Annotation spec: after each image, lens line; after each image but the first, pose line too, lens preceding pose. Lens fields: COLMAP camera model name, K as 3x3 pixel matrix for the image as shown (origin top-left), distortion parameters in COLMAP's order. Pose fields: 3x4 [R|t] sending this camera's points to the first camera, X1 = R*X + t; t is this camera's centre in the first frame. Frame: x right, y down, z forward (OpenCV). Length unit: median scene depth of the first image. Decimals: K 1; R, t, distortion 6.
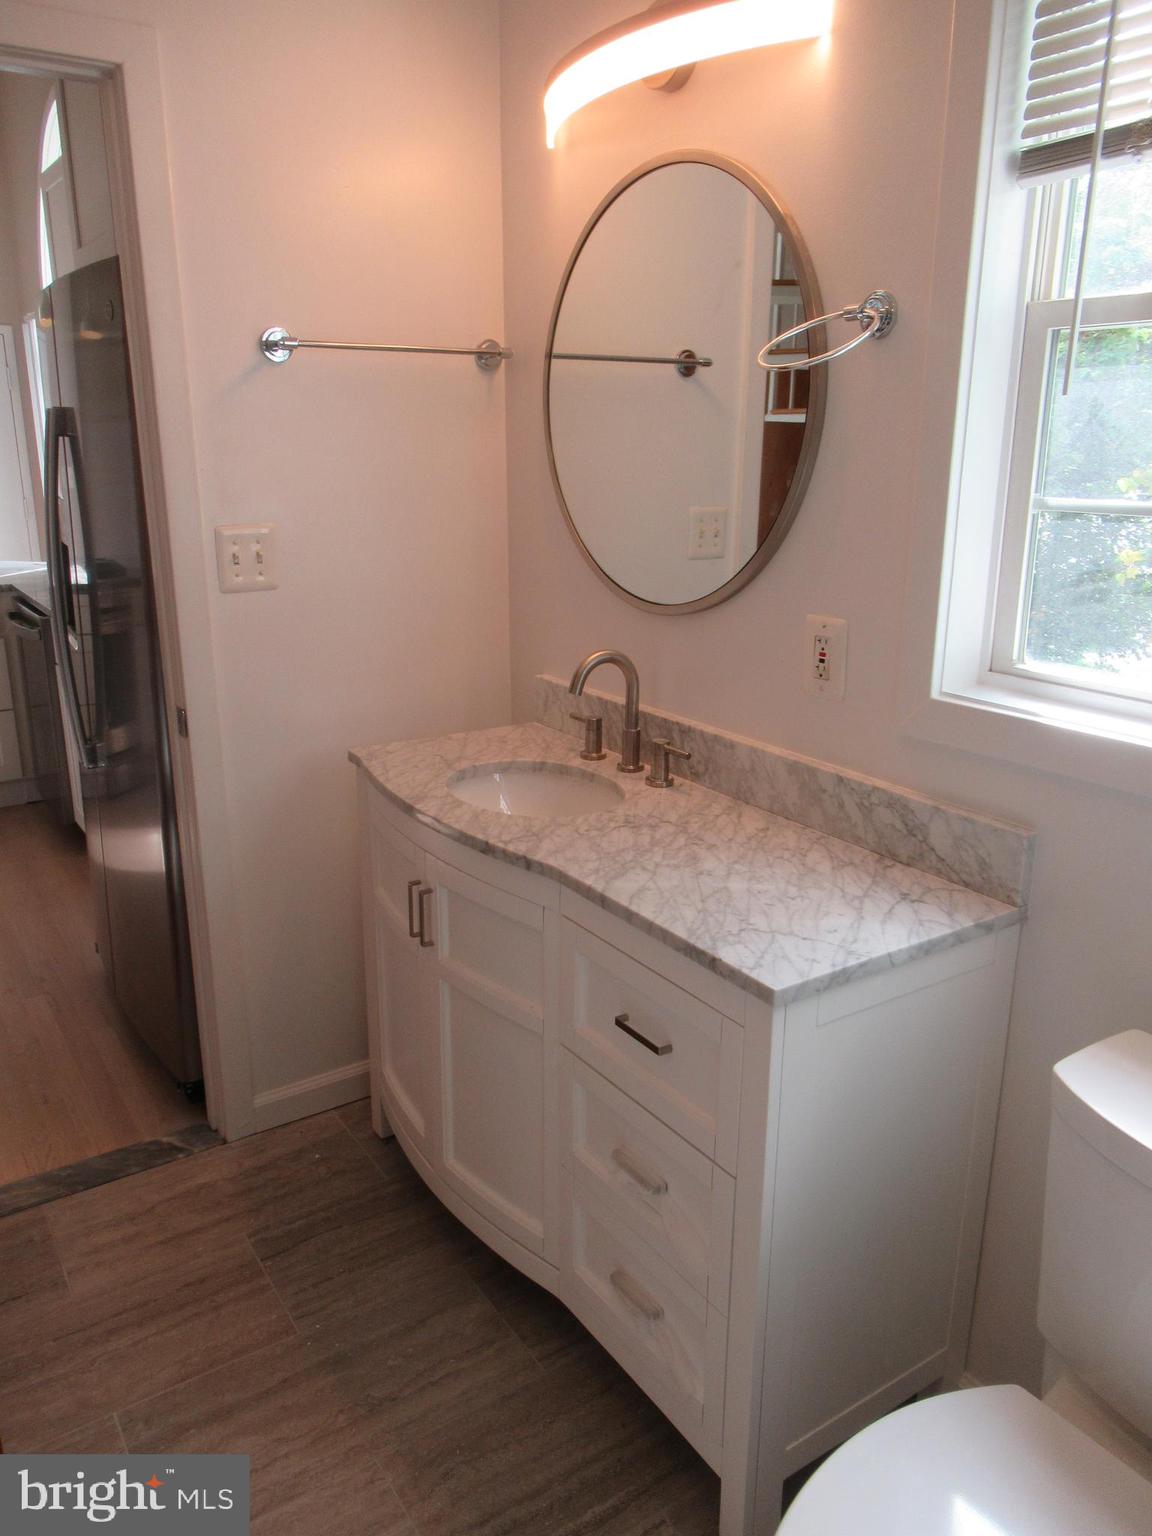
lens RADIAL K [[1149.9, 0, 573.0], [0, 1149.9, 767.9], [0, 0, 1]] dist [0.001830, -0.003130]
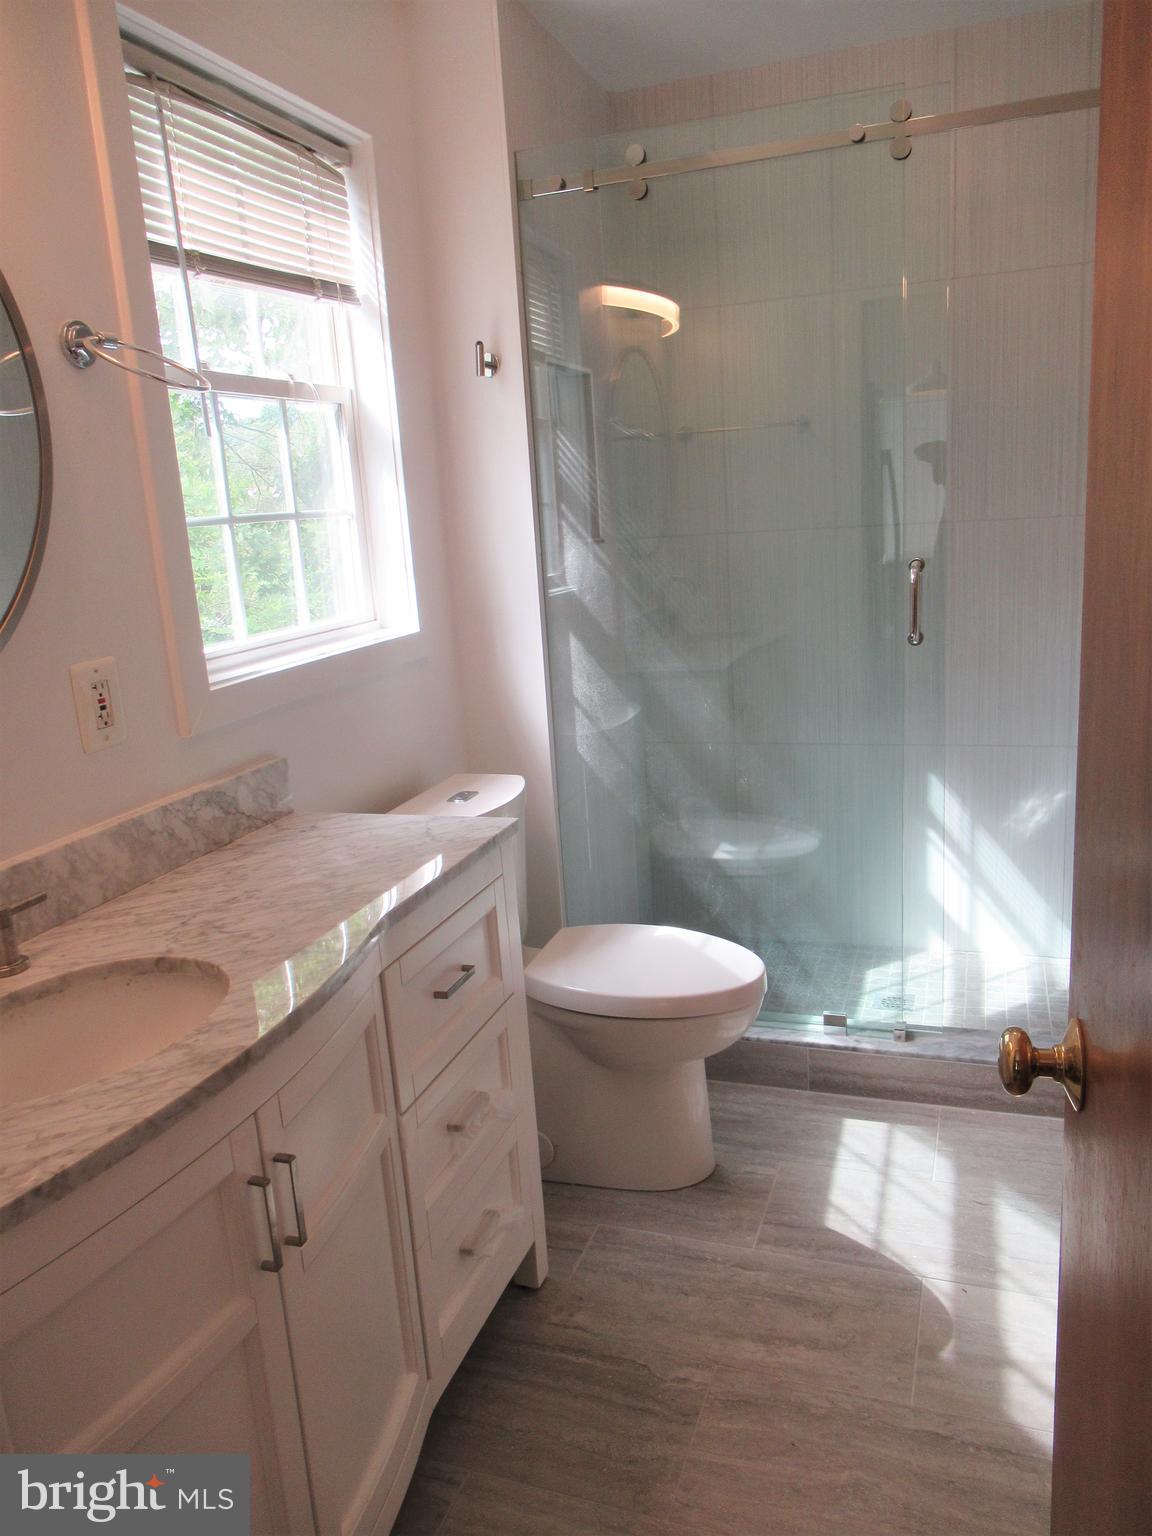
lens RADIAL K [[1149.9, 0, 573.5], [0, 1149.9, 767.1], [0, 0, 1]] dist [0.001830, -0.003130]
pose [[-0.604138, -0.140711, 0.784358, -0.770410], [0.283037, 0.882219, 0.376271, -0.303432], [-0.744921, 0.449322, -0.493156, 1.247901]]
